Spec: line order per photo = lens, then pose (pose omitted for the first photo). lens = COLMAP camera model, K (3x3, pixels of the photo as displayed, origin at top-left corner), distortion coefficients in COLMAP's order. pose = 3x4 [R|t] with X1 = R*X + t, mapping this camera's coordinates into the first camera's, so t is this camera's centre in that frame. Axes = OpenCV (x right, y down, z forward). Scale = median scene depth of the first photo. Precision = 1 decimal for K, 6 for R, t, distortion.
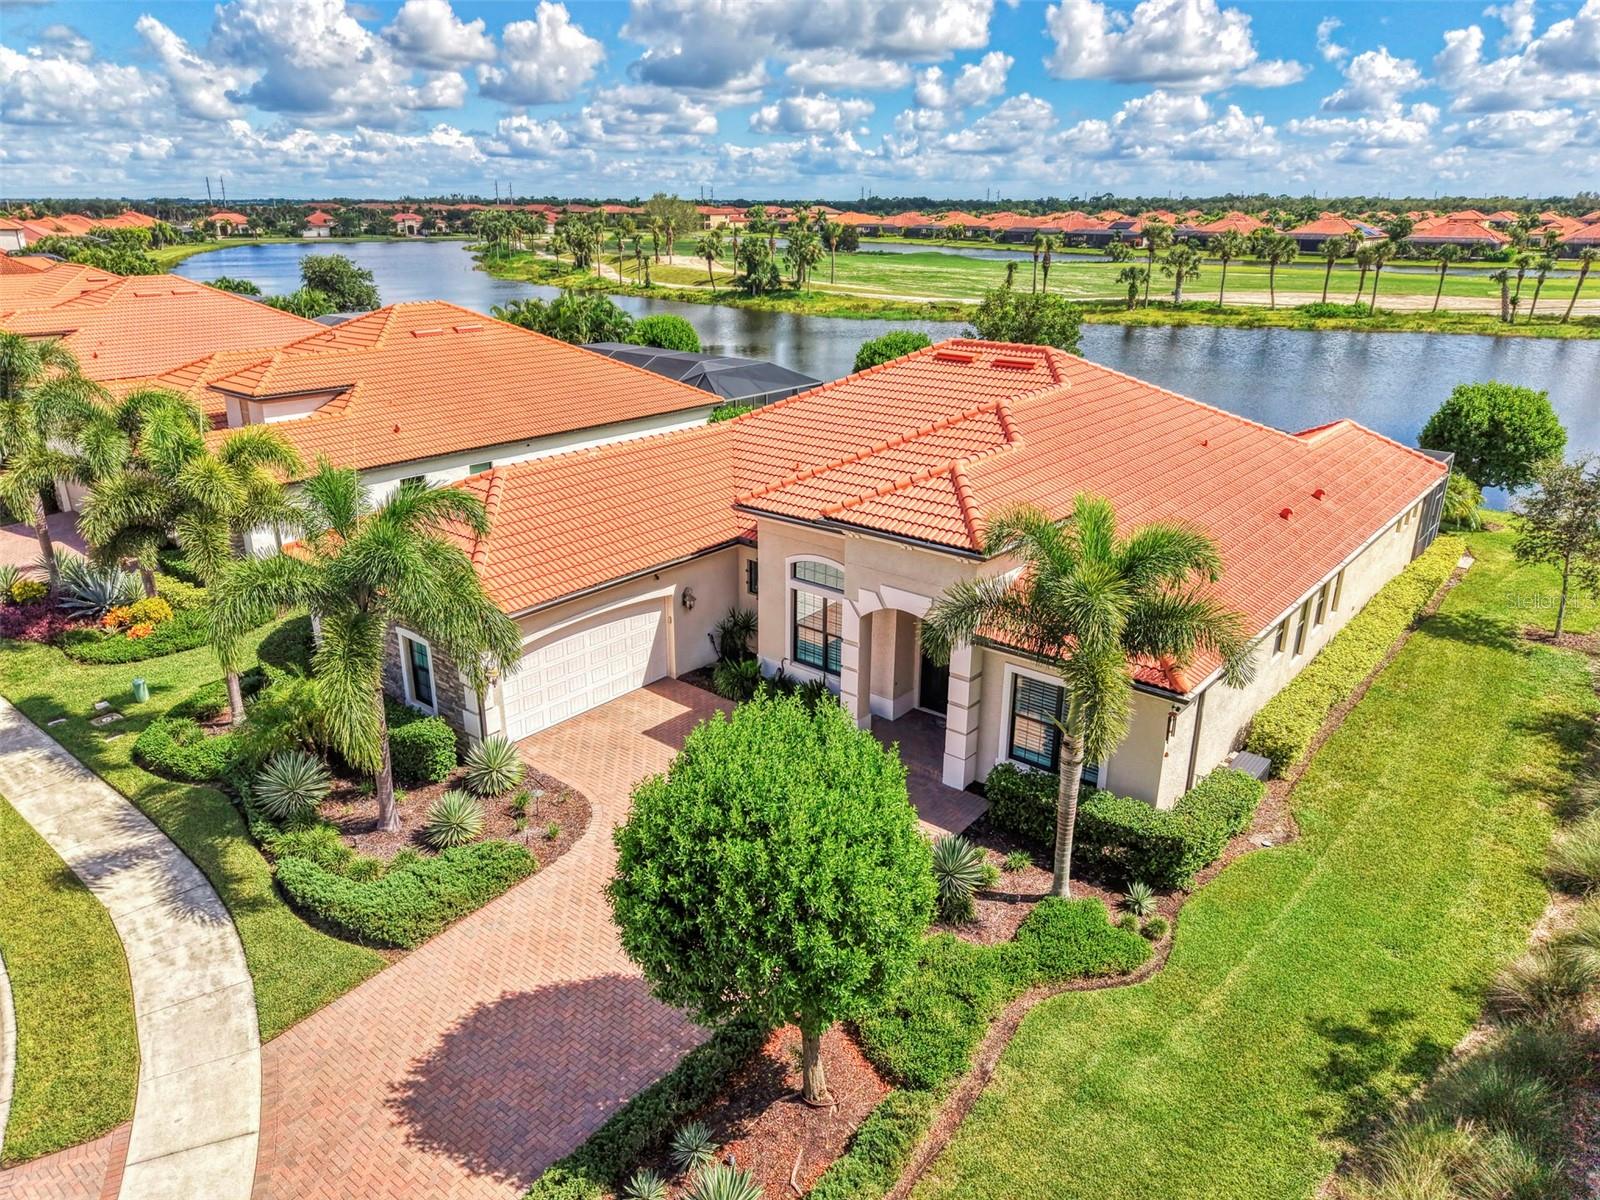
lens RADIAL K [[1087.1, 0, 780.7], [0, 1087.1, 545.0], [0, 0, 1]] dist [-0.008253, 0.000569]
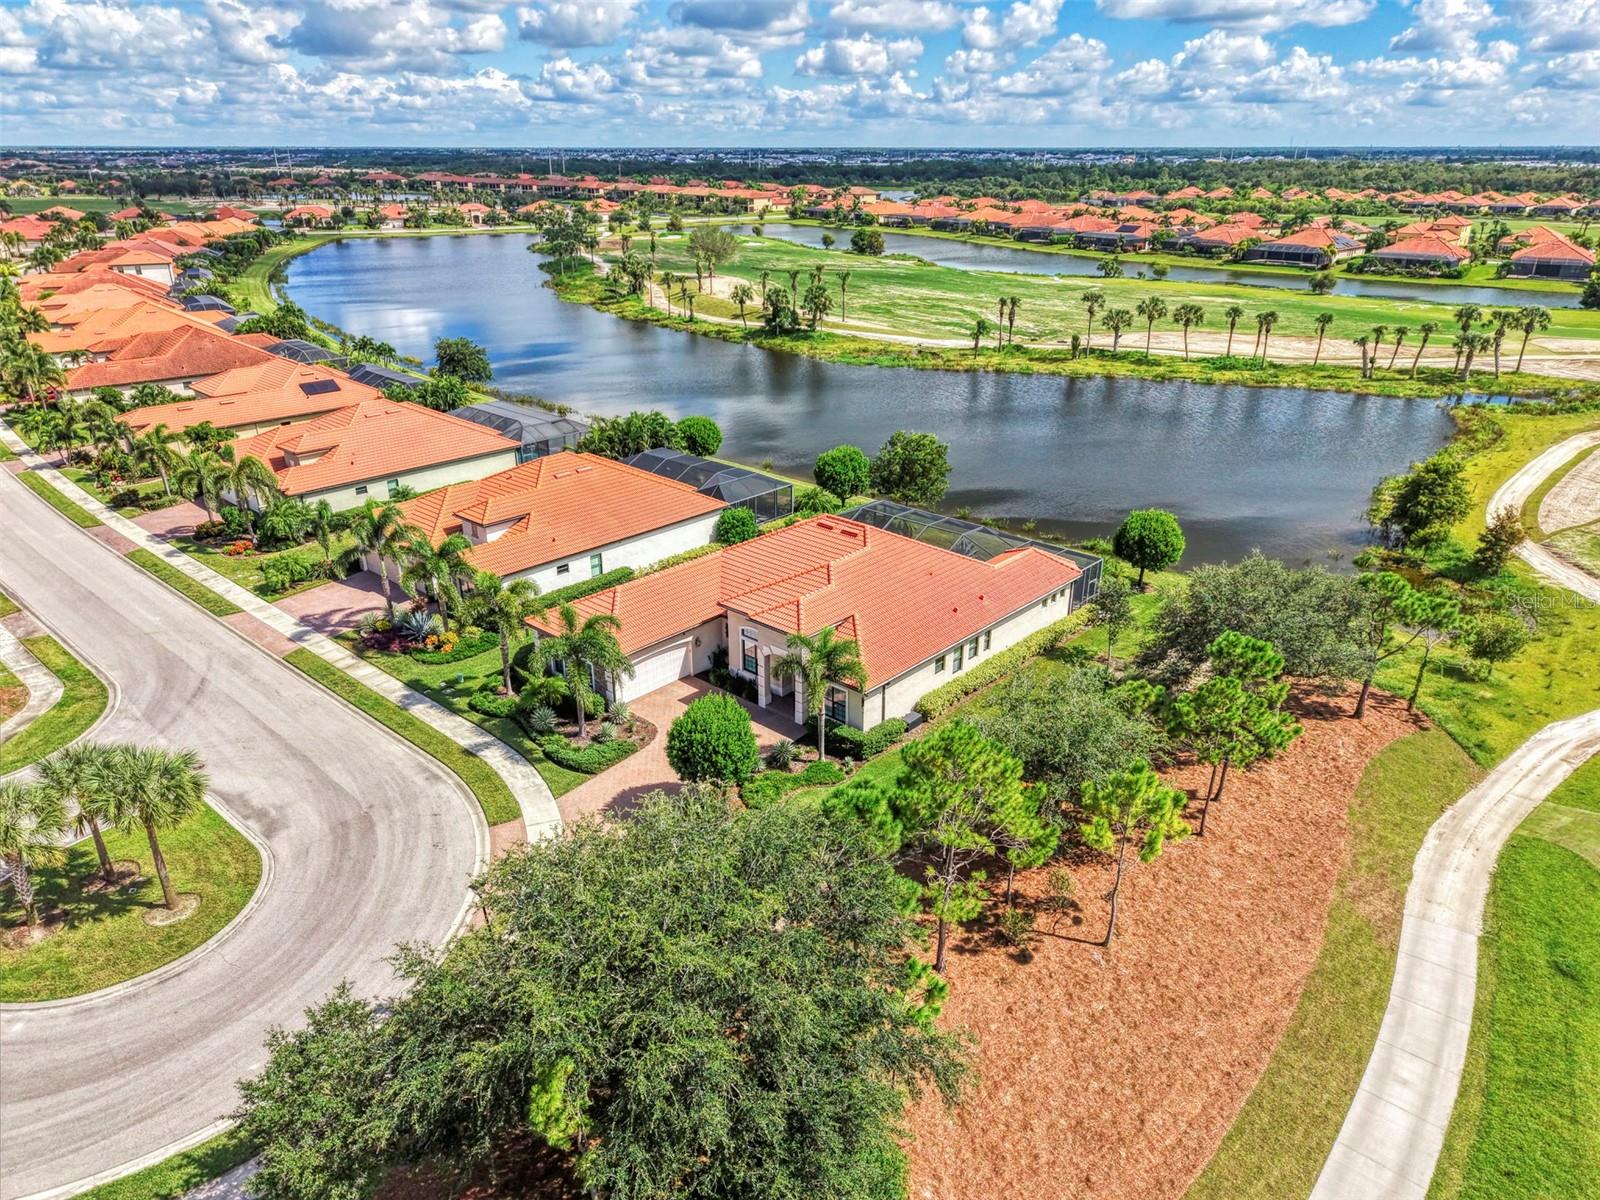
lens RADIAL K [[1059.6, 0, 794.0], [0, 1059.6, 598.8], [0, 0, 1]] dist [0.007158, -0.003048]
pose [[0.999532, 0.010746, -0.028625, 0.185155], [-0.007986, 0.995461, 0.094835, -0.261203], [0.029514, -0.094562, 0.995081, -1.244257]]
